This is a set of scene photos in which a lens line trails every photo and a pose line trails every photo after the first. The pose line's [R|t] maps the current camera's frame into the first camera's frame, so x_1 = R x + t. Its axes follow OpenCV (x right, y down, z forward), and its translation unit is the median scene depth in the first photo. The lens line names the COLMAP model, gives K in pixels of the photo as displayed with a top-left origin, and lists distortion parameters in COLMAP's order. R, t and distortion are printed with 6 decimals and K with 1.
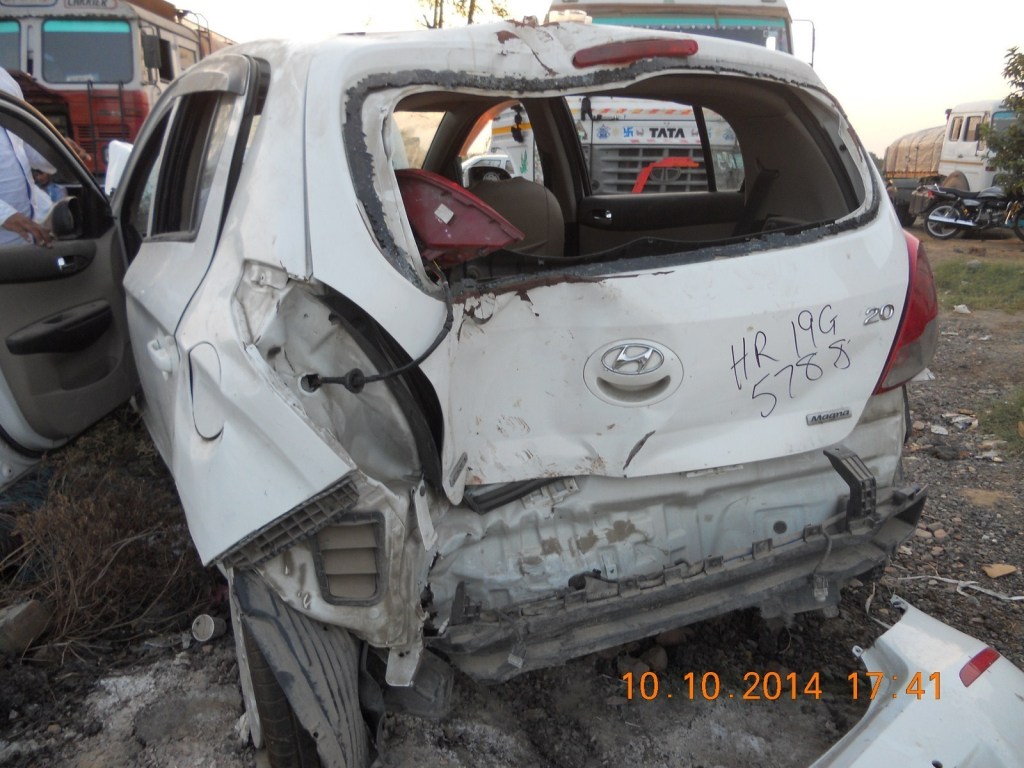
lens RADIAL K [[778.3, 0, 512.0], [0, 778.3, 384.0], [0, 0, 1]] dist [-0.035195, 0.008140]
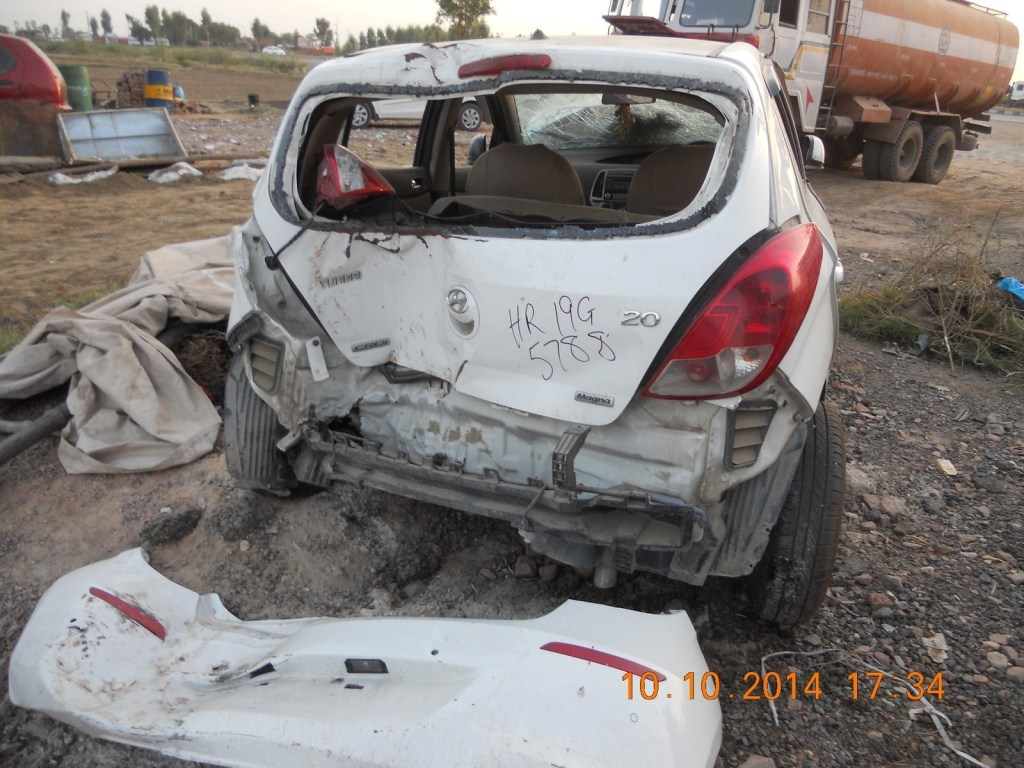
lens RADIAL K [[790.6, 0, 498.3], [0, 790.6, 386.1], [0, 0, 1]] dist [-0.058758, 0.003785]
pose [[0.644772, 0.308007, -0.699572, 1.147079], [-0.251232, 0.949768, 0.186610, -0.157585], [0.721908, 0.055434, 0.689765, 0.126580]]
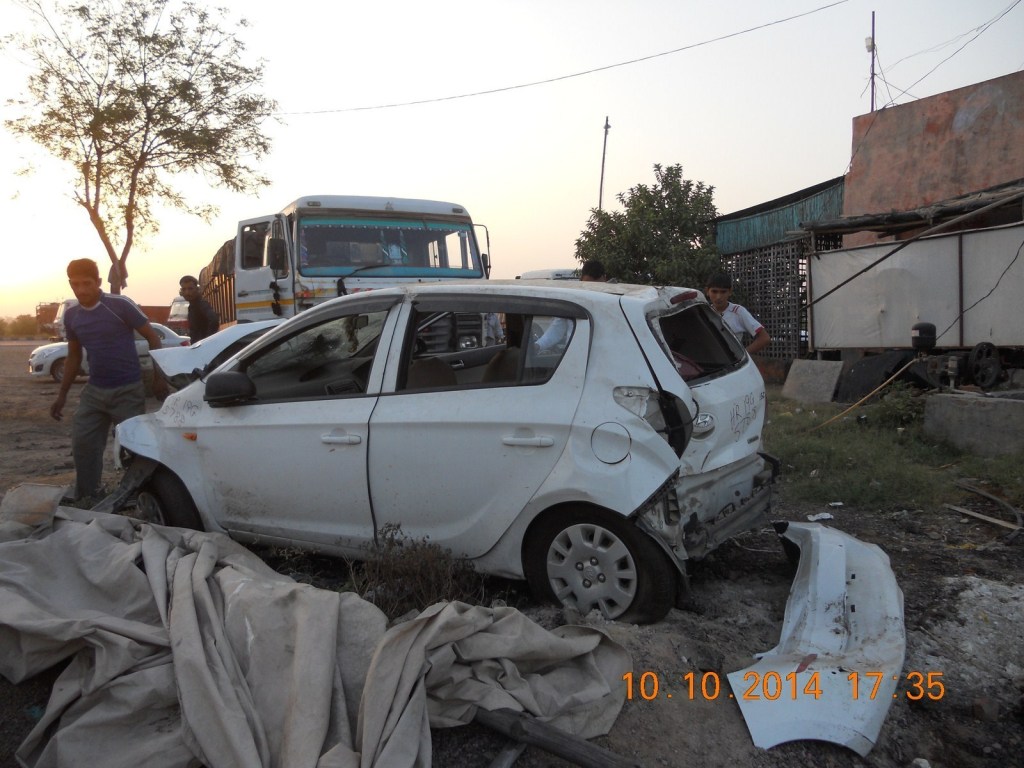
lens RADIAL K [[790.6, 0, 498.3], [0, 790.6, 386.1], [0, 0, 1]] dist [-0.058758, 0.003785]
pose [[0.852886, -0.067072, 0.517770, -1.578109], [0.164292, 0.975812, -0.144221, 0.106819], [-0.495573, 0.208070, 0.843276, -0.729604]]
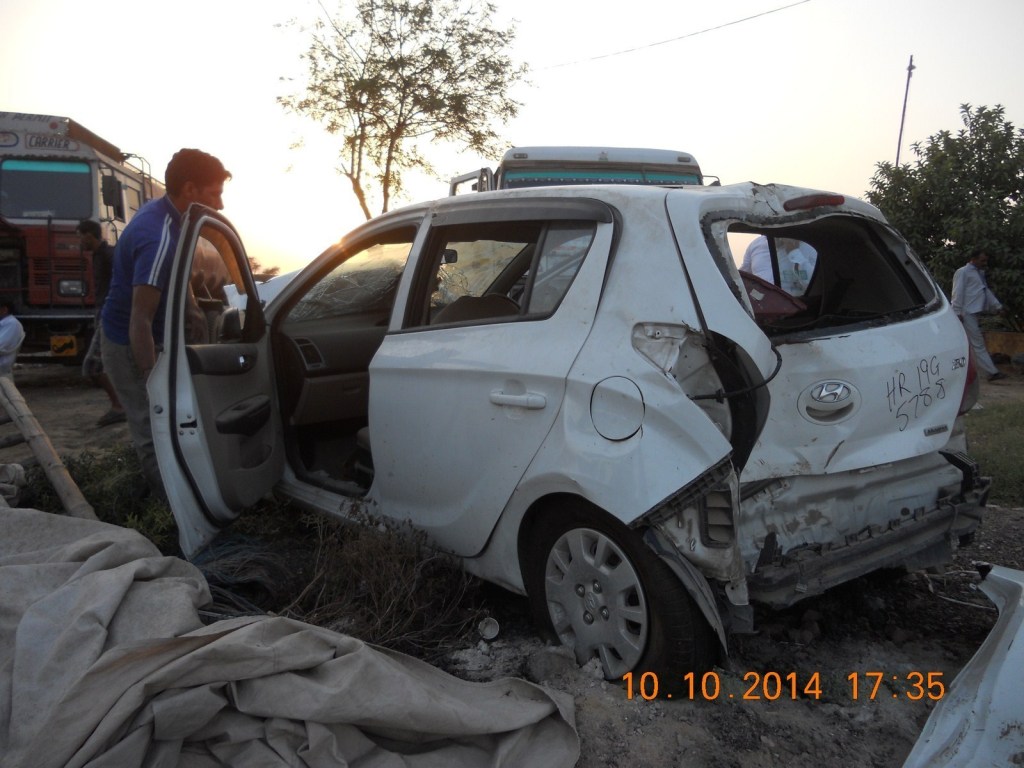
lens RADIAL K [[778.3, 0, 512.0], [0, 778.3, 384.0], [0, 0, 1]] dist [-0.035195, 0.008140]
pose [[0.984194, -0.022829, 0.175616, -0.709411], [0.052486, 0.984704, -0.166140, 0.167679], [-0.169137, 0.172732, 0.970338, -0.368609]]
